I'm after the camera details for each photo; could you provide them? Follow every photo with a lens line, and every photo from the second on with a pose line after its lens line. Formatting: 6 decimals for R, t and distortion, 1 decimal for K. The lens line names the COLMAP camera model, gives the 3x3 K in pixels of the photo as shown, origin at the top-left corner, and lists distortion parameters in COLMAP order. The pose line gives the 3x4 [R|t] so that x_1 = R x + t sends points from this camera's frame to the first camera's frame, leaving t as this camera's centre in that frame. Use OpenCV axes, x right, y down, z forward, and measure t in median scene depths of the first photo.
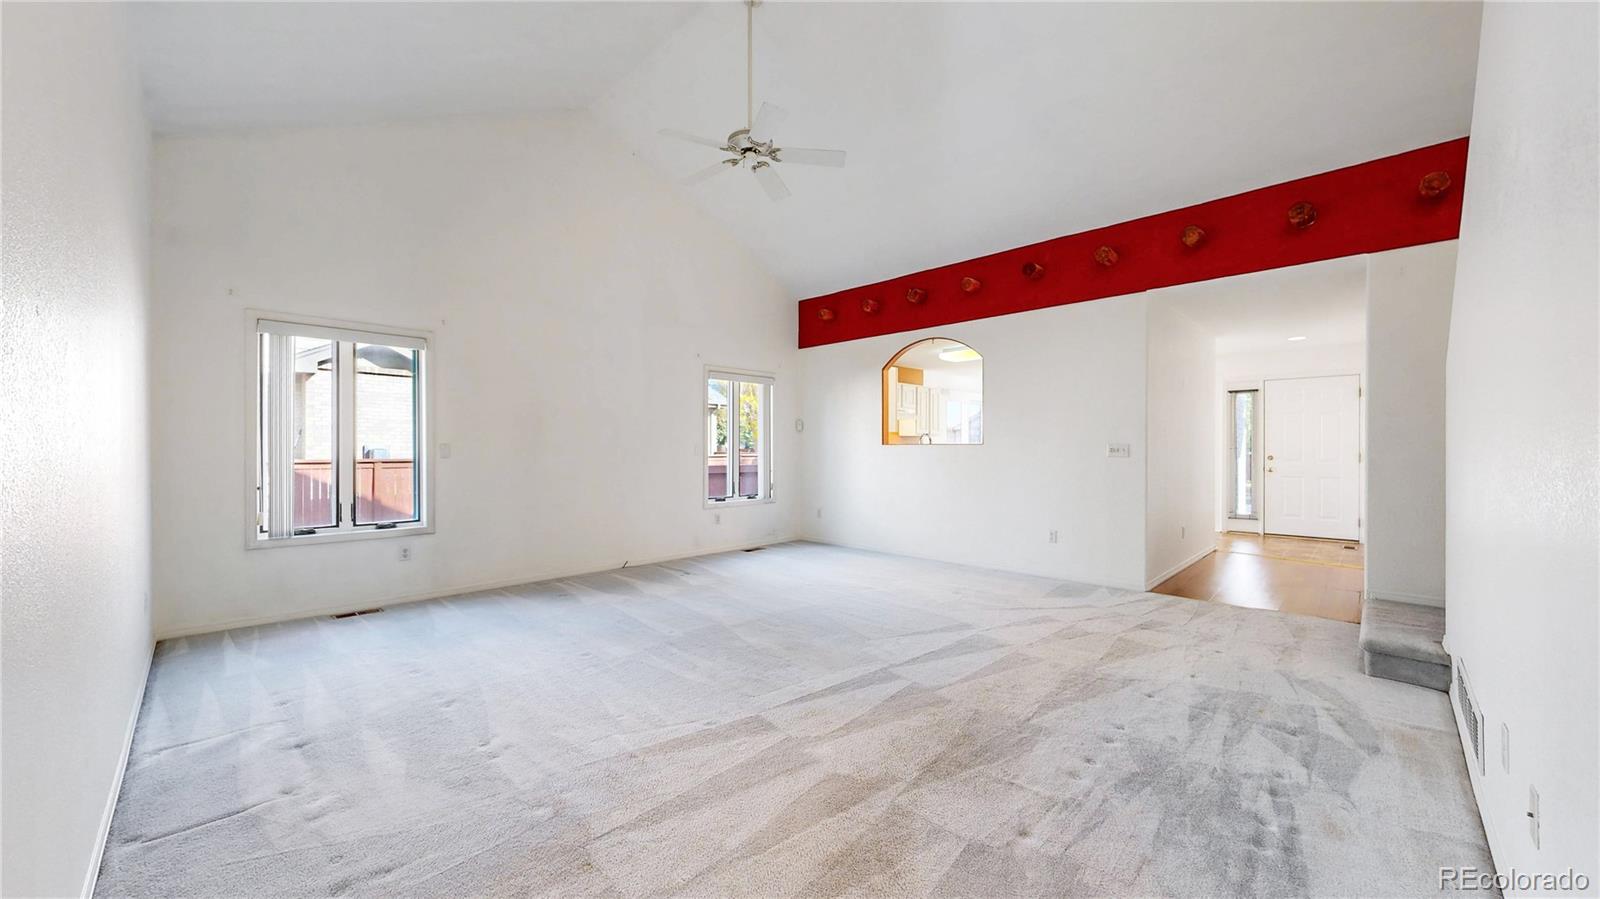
lens RADIAL K [[580.0, 0, 797.2], [0, 580.0, 452.4], [0, 0, 1]] dist [-0.001062, -0.000041]
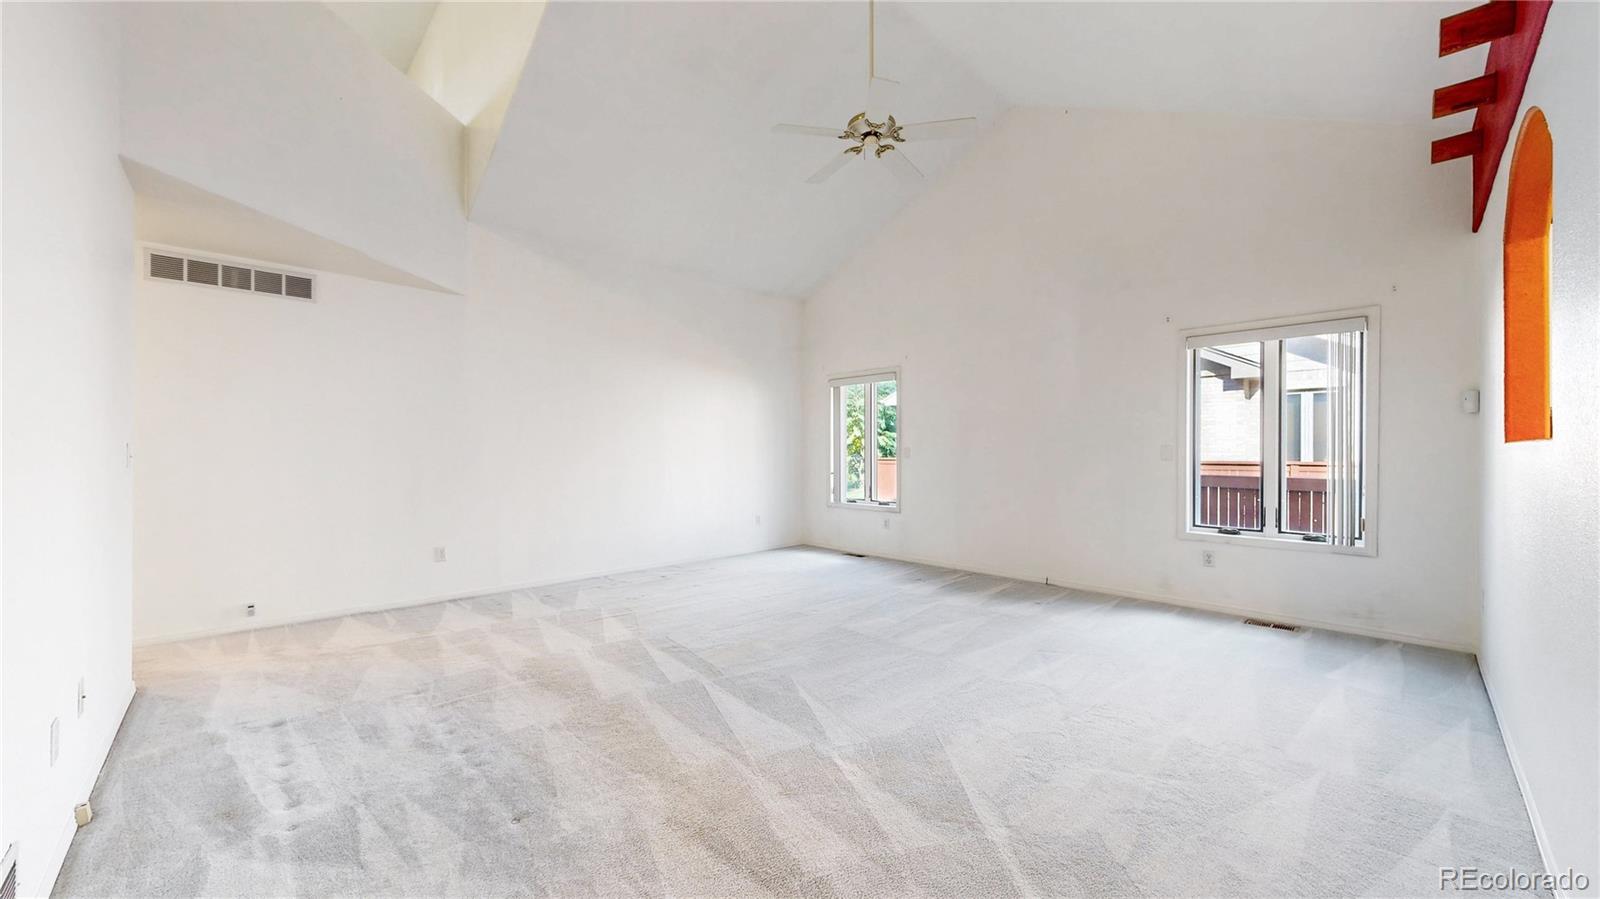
lens RADIAL K [[595.0, 0, 790.5], [0, 595.0, 448.2], [0, 0, 1]] dist [0.002811, 0.000127]
pose [[-0.033274, -0.003327, -0.999441, 0.534186], [-0.007769, 0.999965, -0.003070, -0.004286], [0.999416, 0.007662, -0.033299, 0.533455]]
